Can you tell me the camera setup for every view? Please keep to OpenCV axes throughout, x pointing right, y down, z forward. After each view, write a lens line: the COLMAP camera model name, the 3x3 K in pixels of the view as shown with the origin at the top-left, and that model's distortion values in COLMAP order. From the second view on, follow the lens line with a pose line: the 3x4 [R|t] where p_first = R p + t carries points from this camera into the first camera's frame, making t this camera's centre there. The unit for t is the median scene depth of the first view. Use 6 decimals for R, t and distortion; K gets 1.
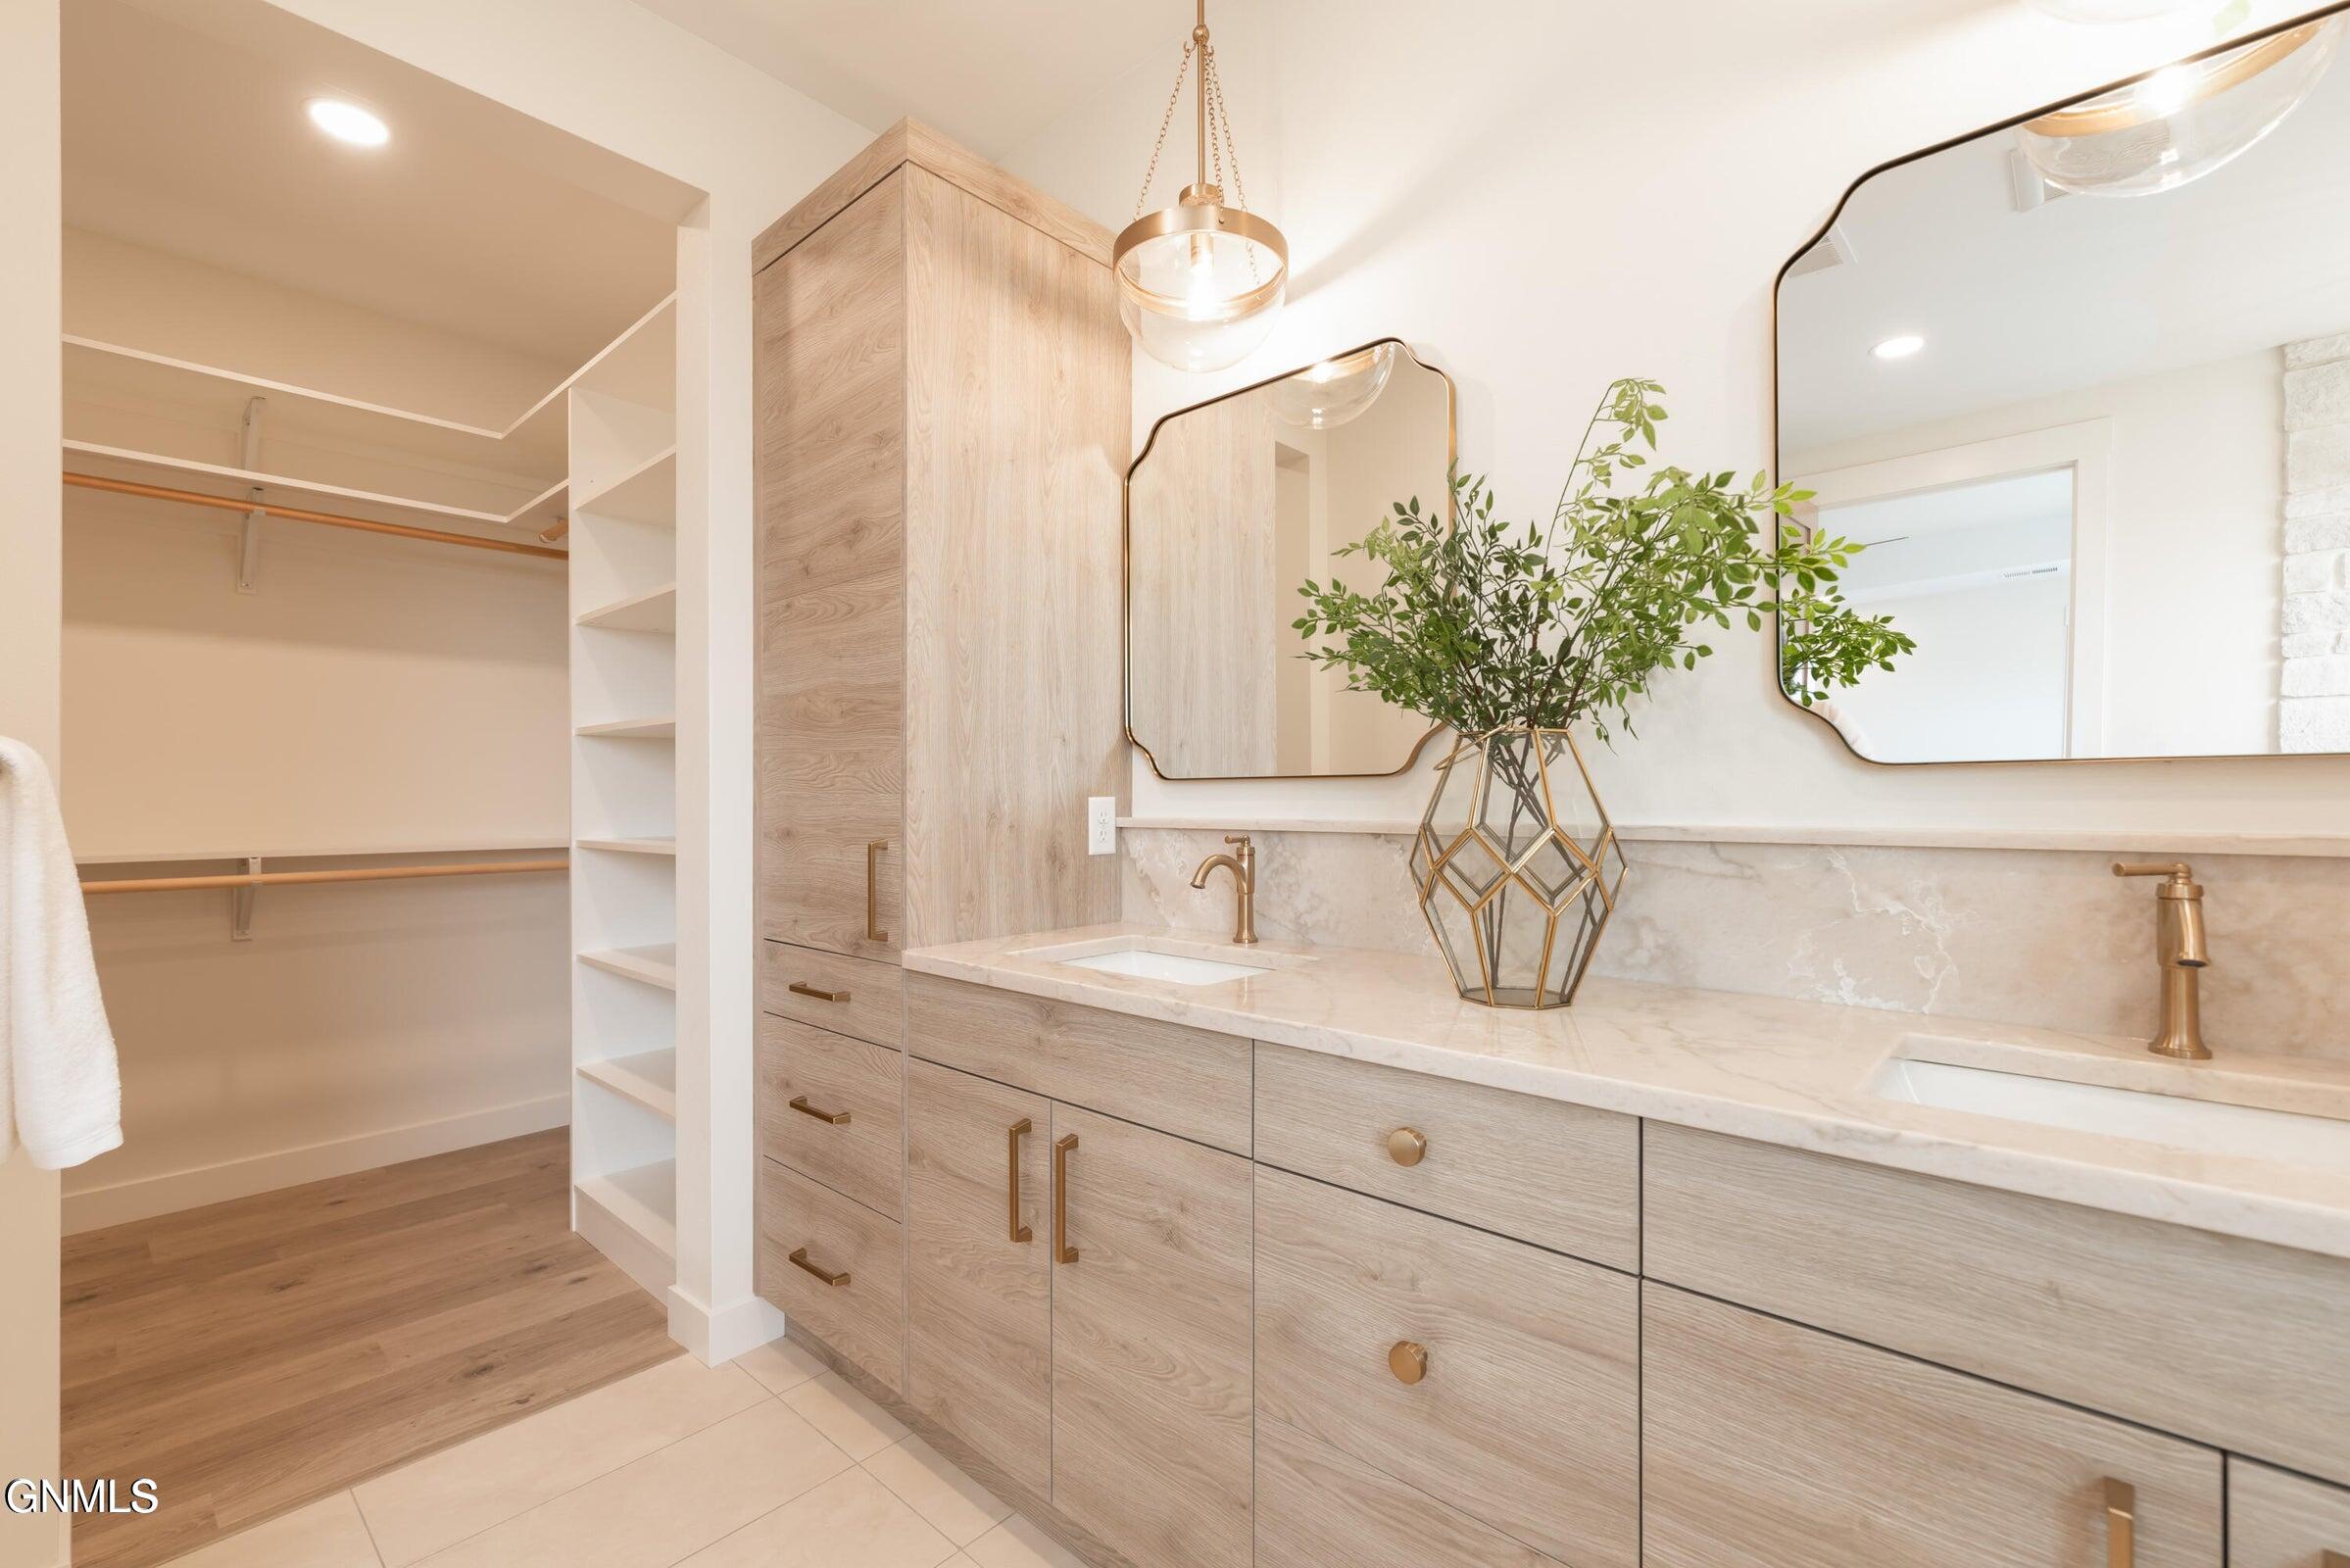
lens RADIAL K [[1013.5, 0, 1172.9], [0, 1013.5, 790.4], [0, 0, 1]] dist [-0.008744, -0.000101]
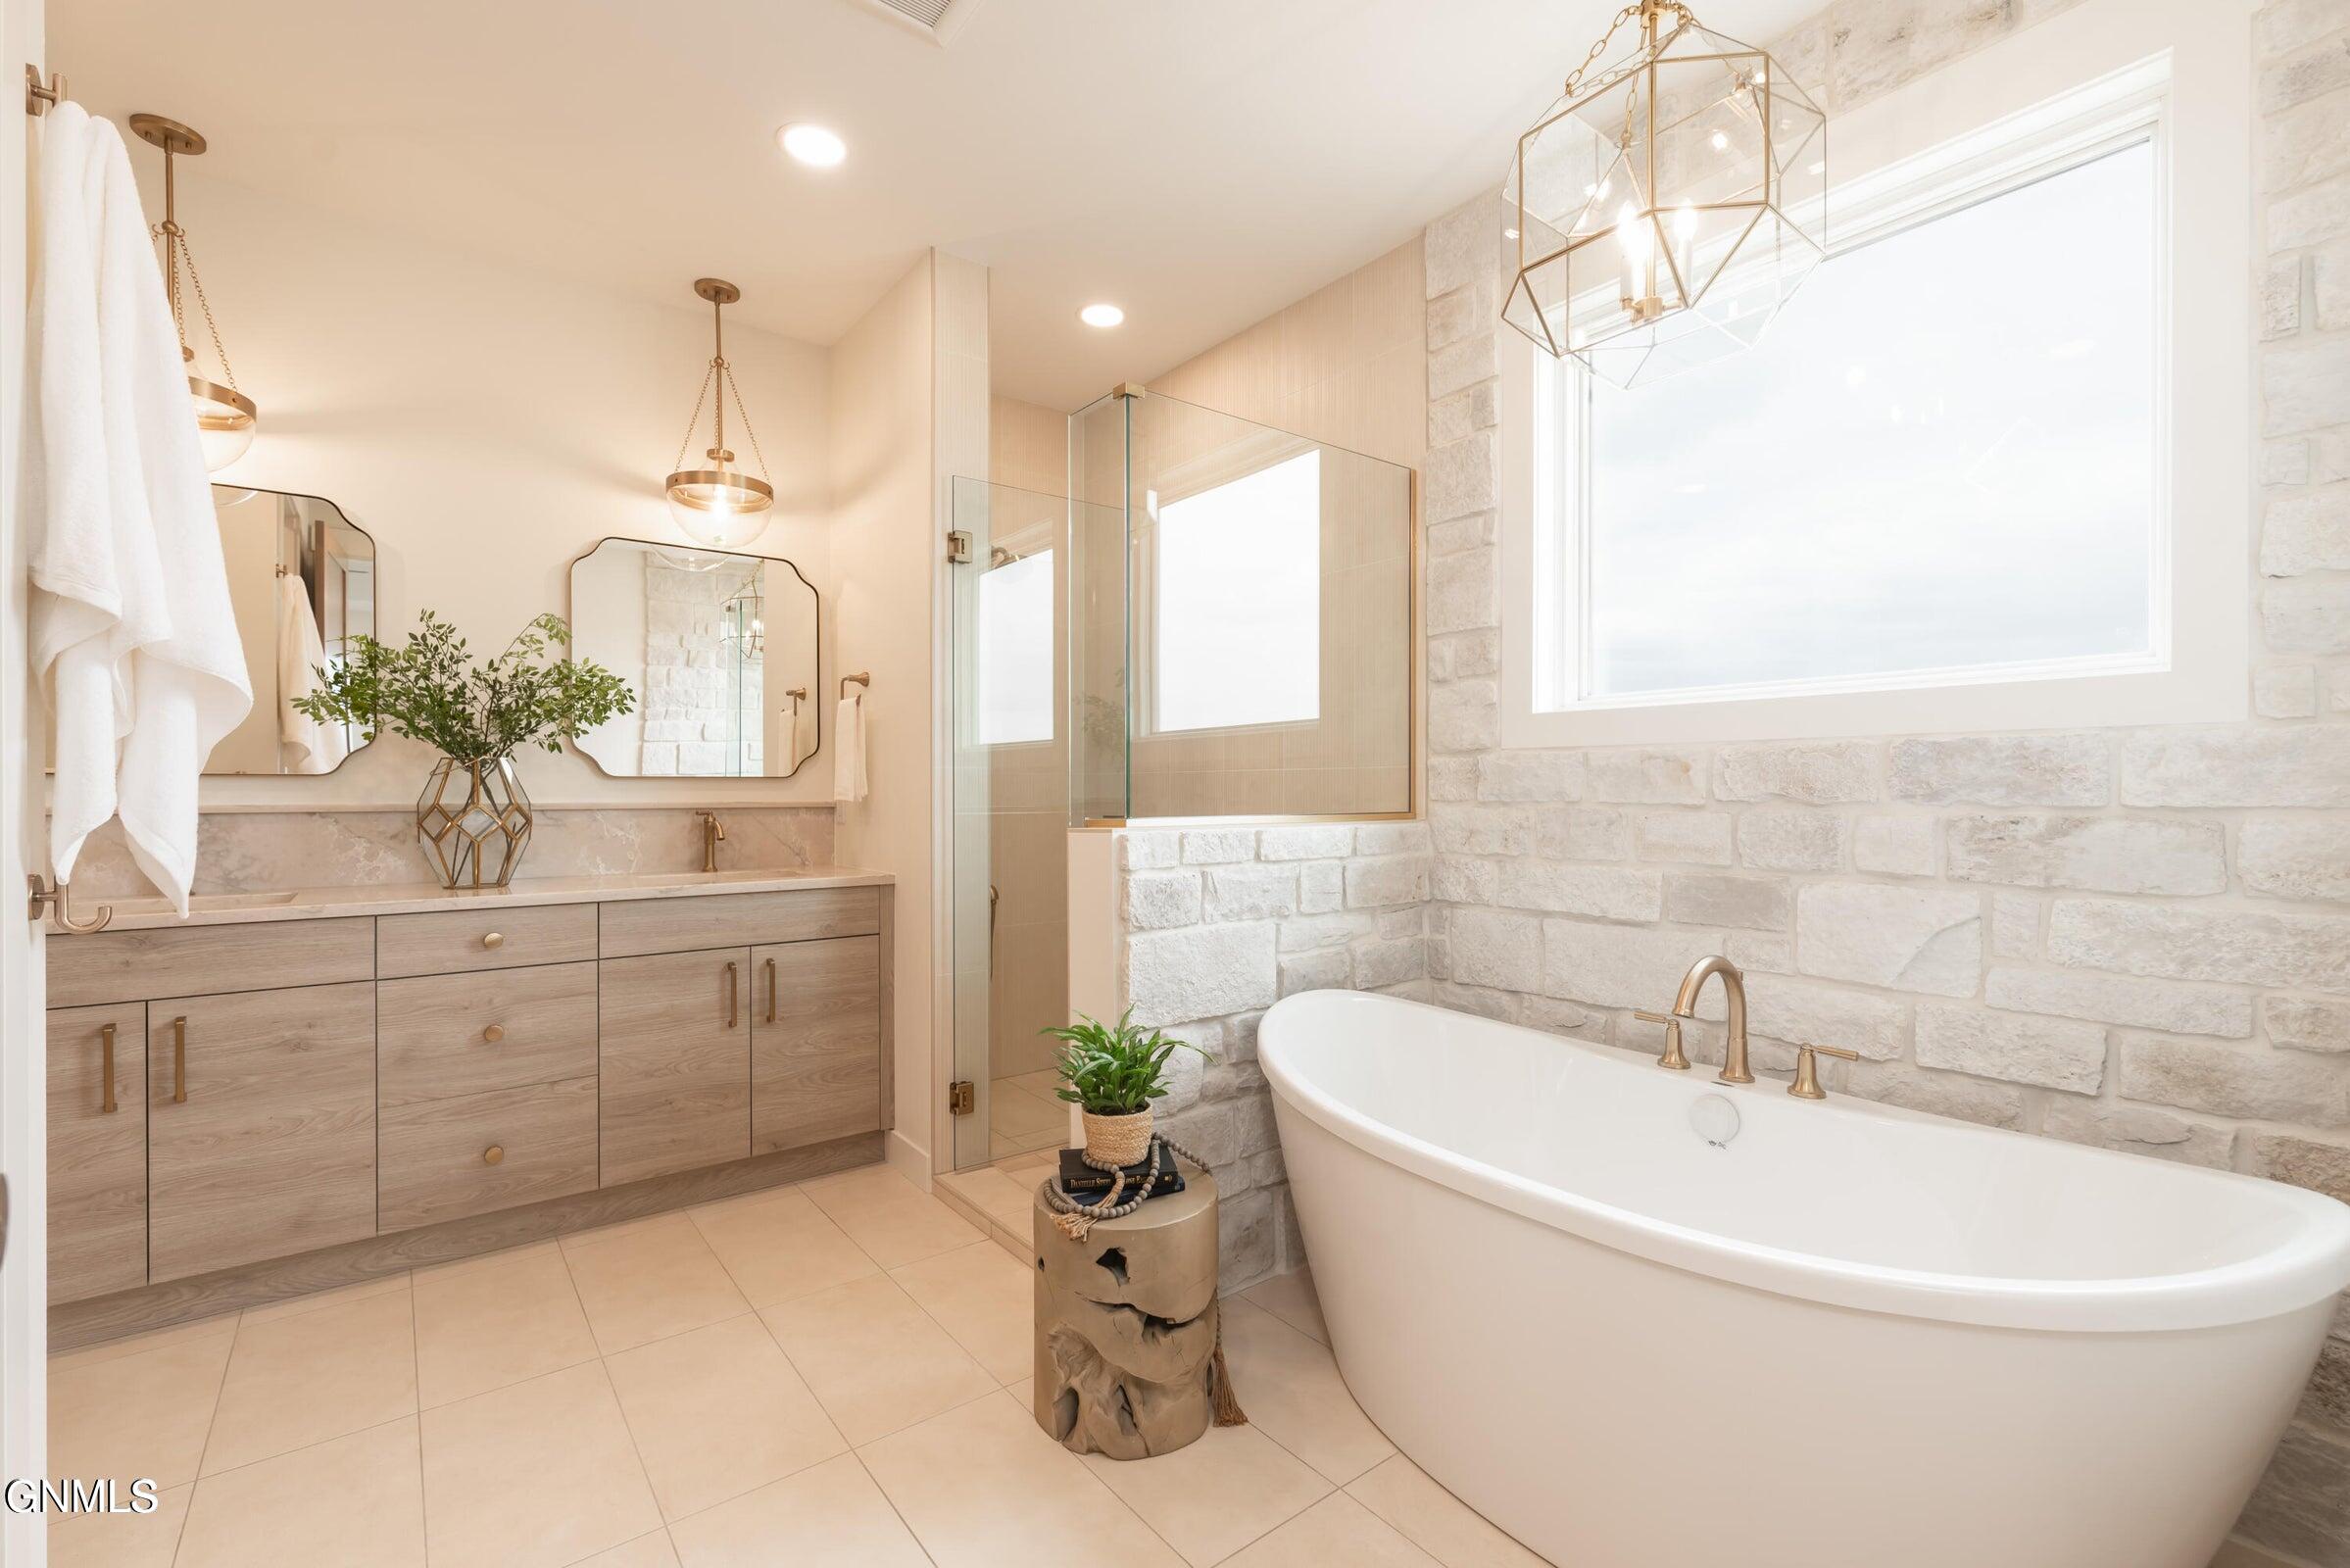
lens RADIAL K [[1013.5, 0, 1174.3], [0, 1013.5, 792.0], [0, 0, 1]] dist [-0.008744, -0.000101]
pose [[0.172361, 0.001988, 0.985032, -1.498442], [-0.005945, 0.999982, -0.000978, 0.006486], [-0.985016, -0.005687, 0.172369, -0.784103]]
